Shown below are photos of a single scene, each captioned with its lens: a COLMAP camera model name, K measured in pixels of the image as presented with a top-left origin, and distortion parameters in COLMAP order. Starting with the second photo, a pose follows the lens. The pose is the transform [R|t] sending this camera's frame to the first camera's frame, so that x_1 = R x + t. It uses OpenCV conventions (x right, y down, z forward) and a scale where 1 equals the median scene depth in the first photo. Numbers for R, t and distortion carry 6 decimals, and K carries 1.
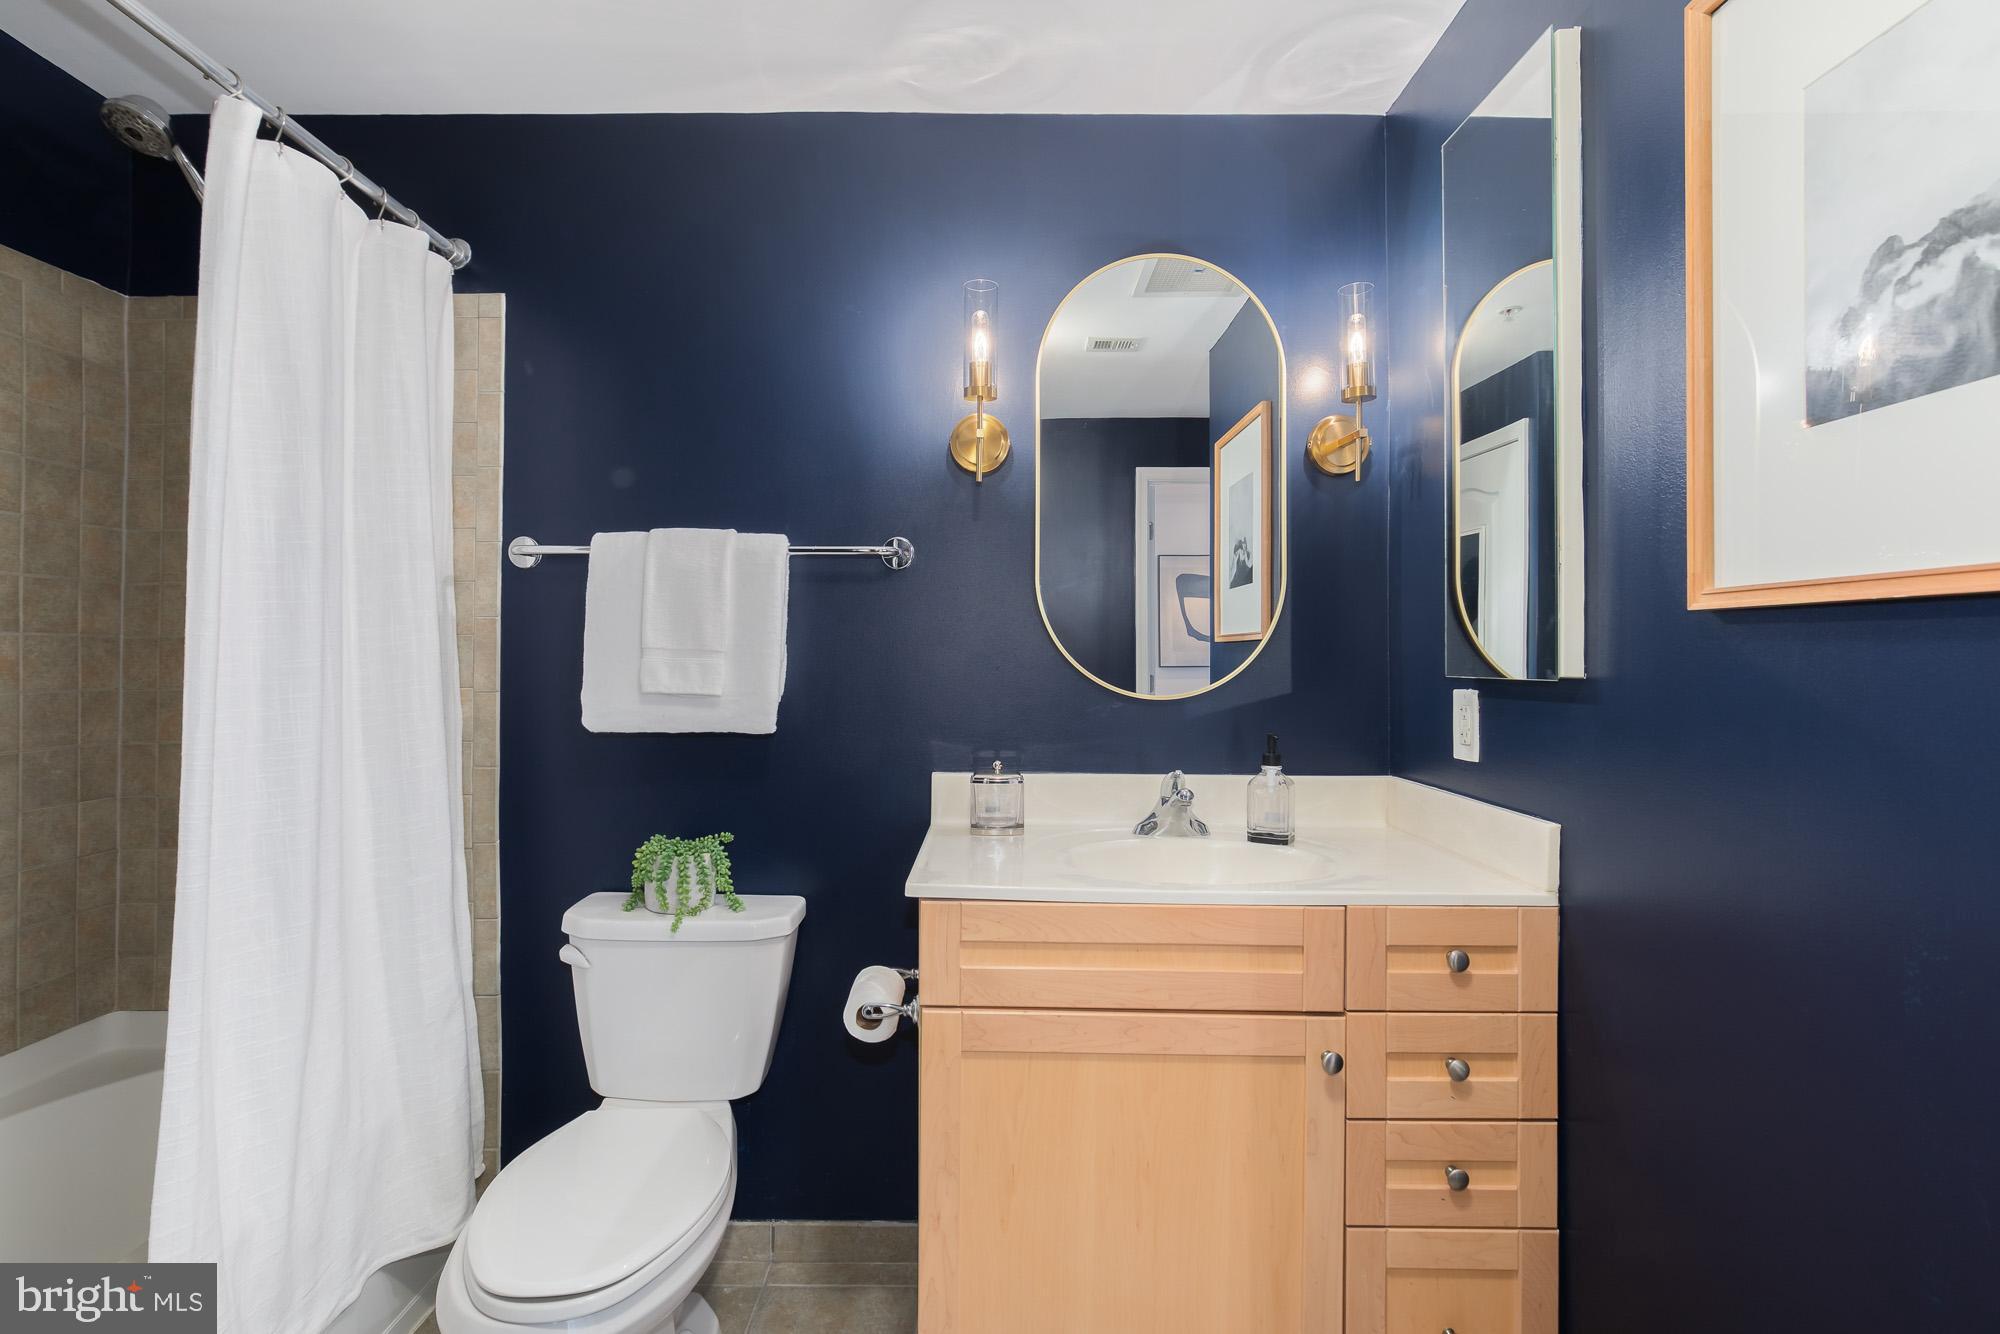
lens RADIAL K [[935.9, 0, 991.9], [0, 935.9, 644.7], [0, 0, 1]] dist [-0.000868, 0.000100]
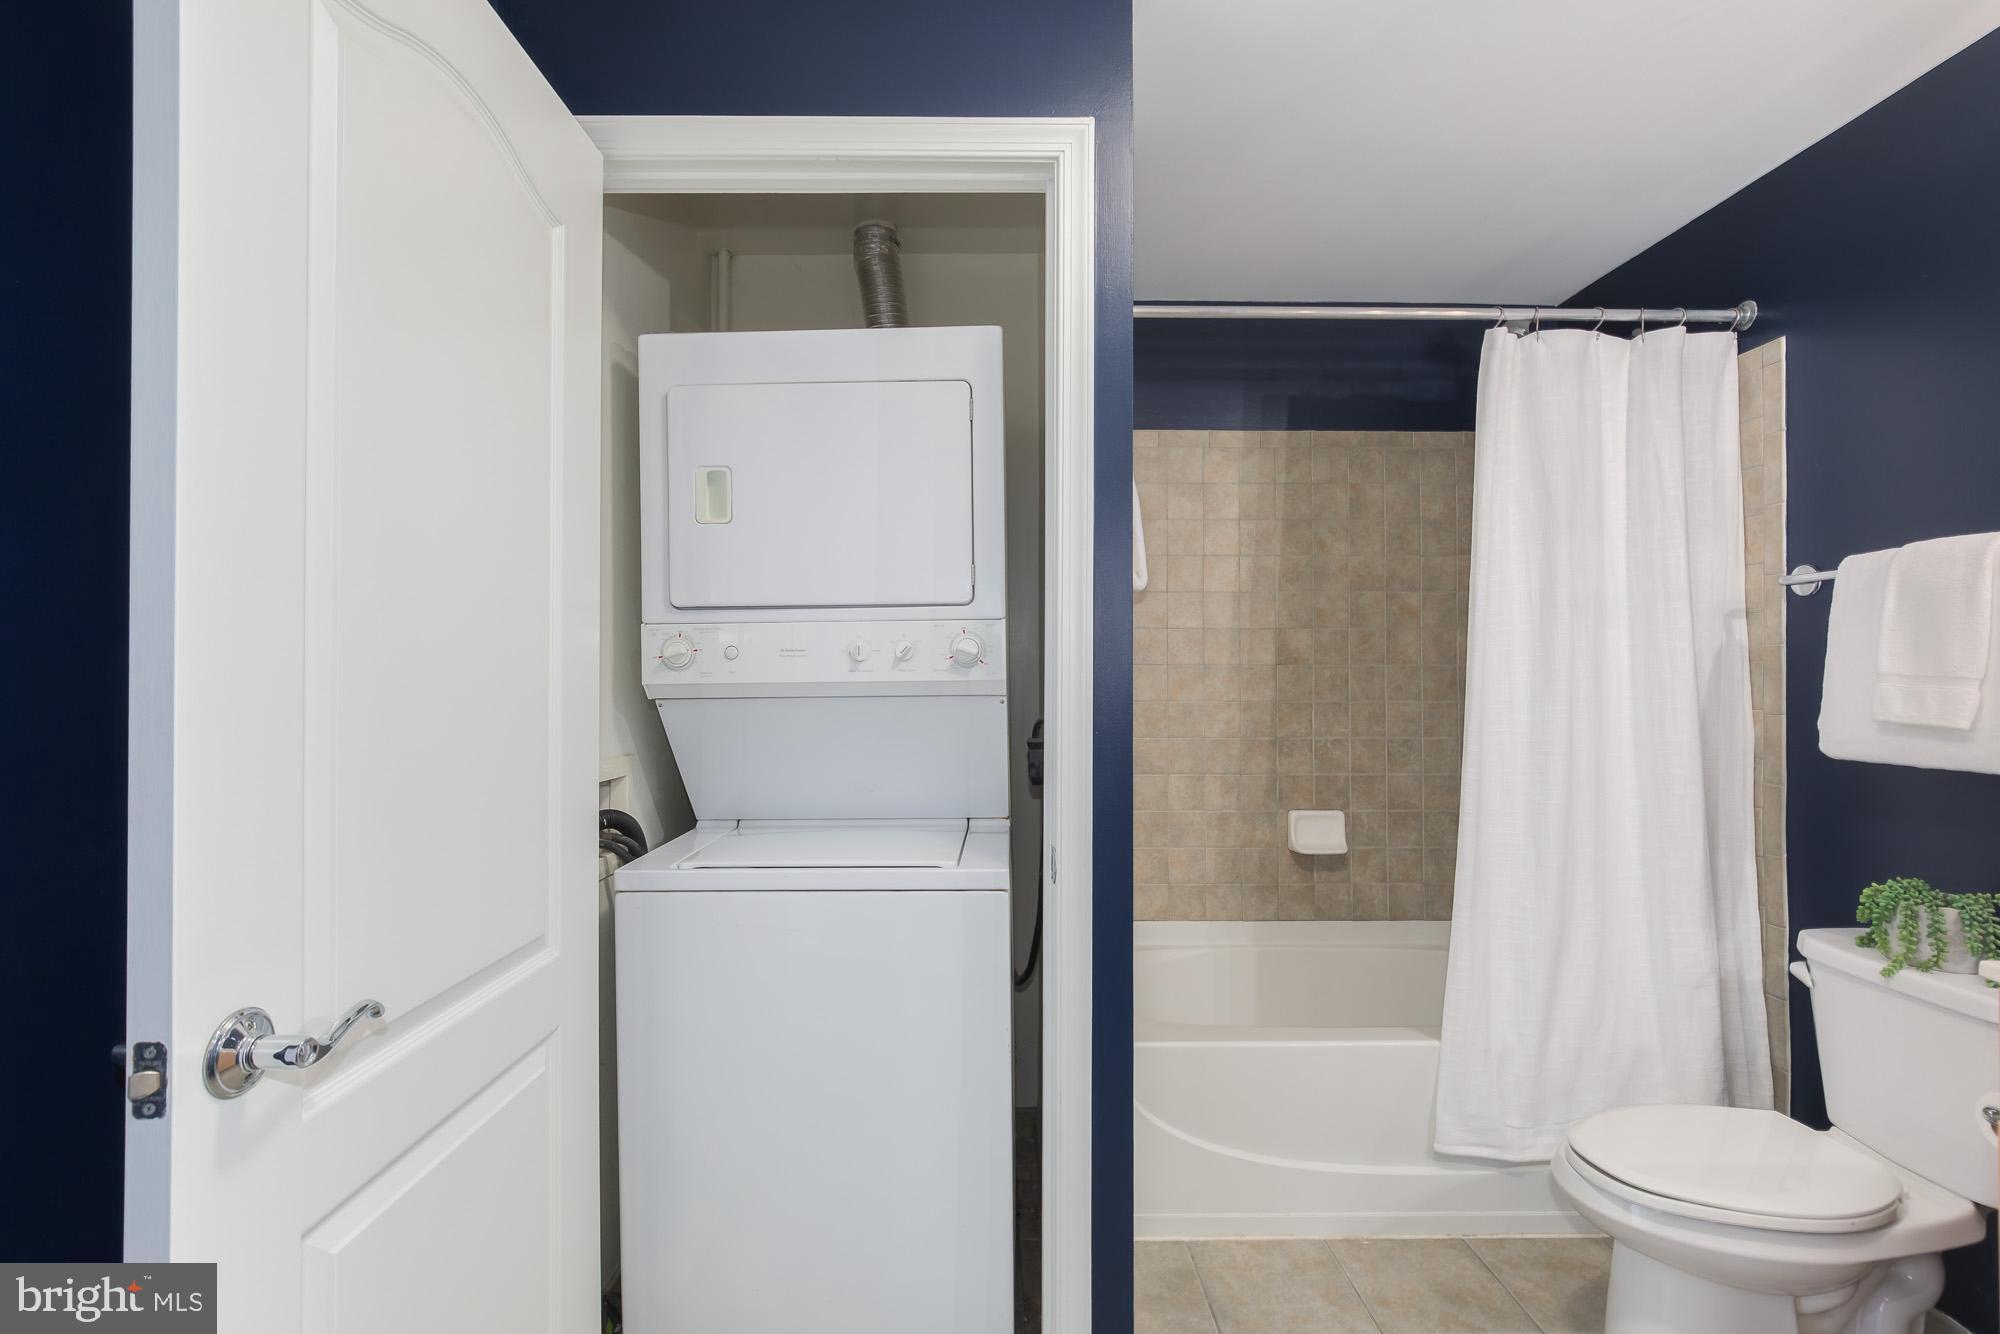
lens RADIAL K [[952.4, 0, 1000.0], [0, 952.4, 667.0], [0, 0, 1]] dist [-0.000126, -0.000114]
pose [[0.024385, -0.007215, -0.999677, 0.535018], [0.015649, 0.999854, -0.006834, -0.009911], [0.999580, -0.015478, 0.024494, 0.087819]]
